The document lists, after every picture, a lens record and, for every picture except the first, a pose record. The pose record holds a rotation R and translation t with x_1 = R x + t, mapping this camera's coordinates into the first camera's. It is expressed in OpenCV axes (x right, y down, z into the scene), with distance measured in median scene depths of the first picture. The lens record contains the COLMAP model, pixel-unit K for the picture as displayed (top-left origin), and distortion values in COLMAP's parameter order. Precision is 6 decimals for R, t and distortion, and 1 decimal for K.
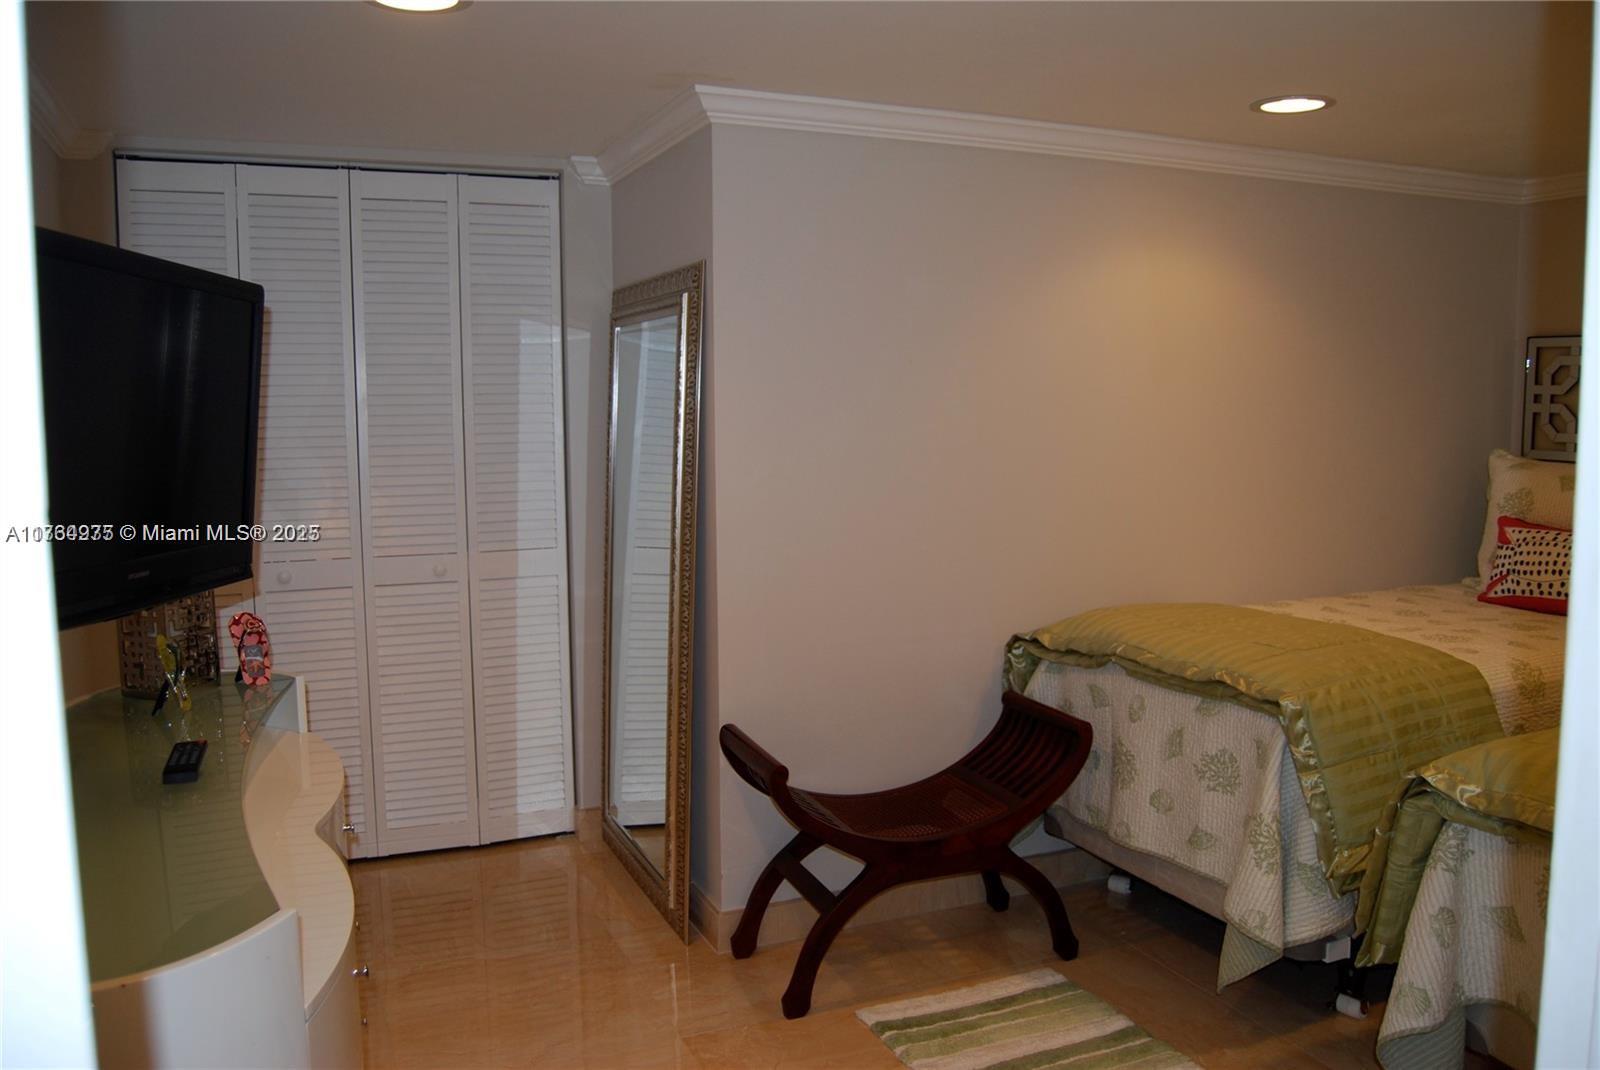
lens RADIAL K [[1253.1, 0, 800.0], [0, 1253.1, 535.0], [0, 0, 1]] dist [-0.075415, 0.007269]
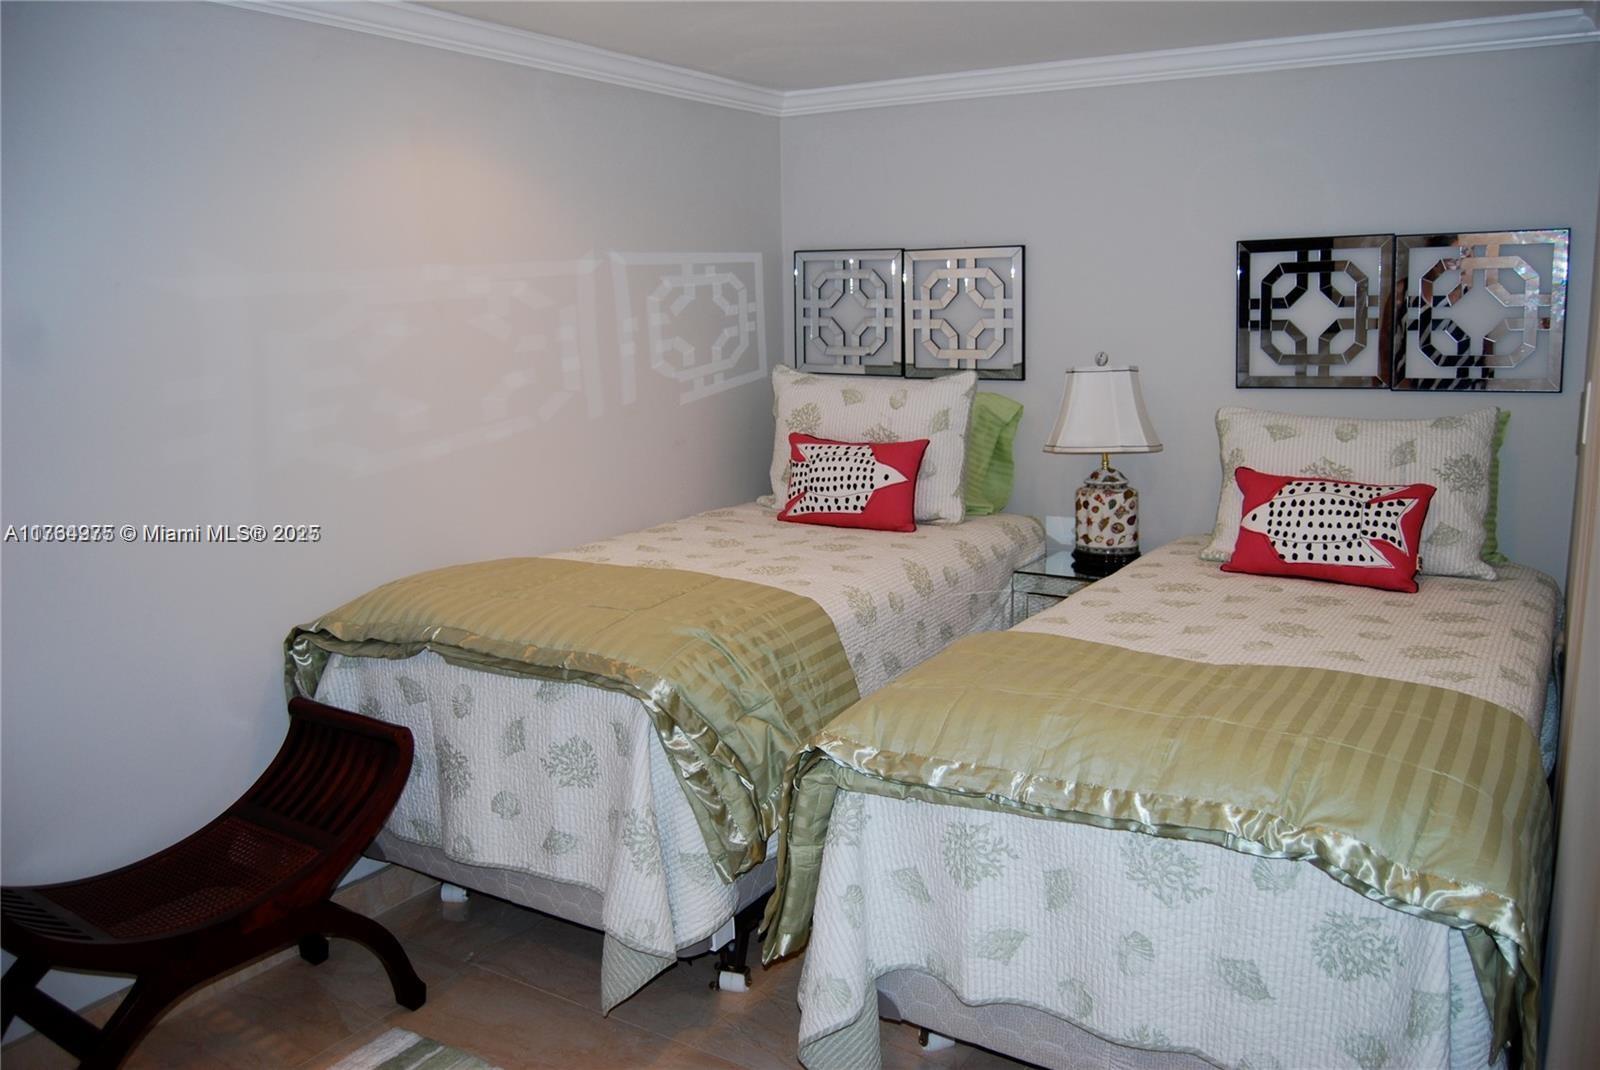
lens RADIAL K [[1253.1, 0, 800.0], [0, 1253.1, 535.0], [0, 0, 1]] dist [-0.075415, 0.007269]
pose [[0.825880, -0.111126, 0.552787, 0.008165], [0.074754, 0.993312, 0.088000, -0.026885], [-0.558869, -0.031354, 0.828663, 0.180863]]
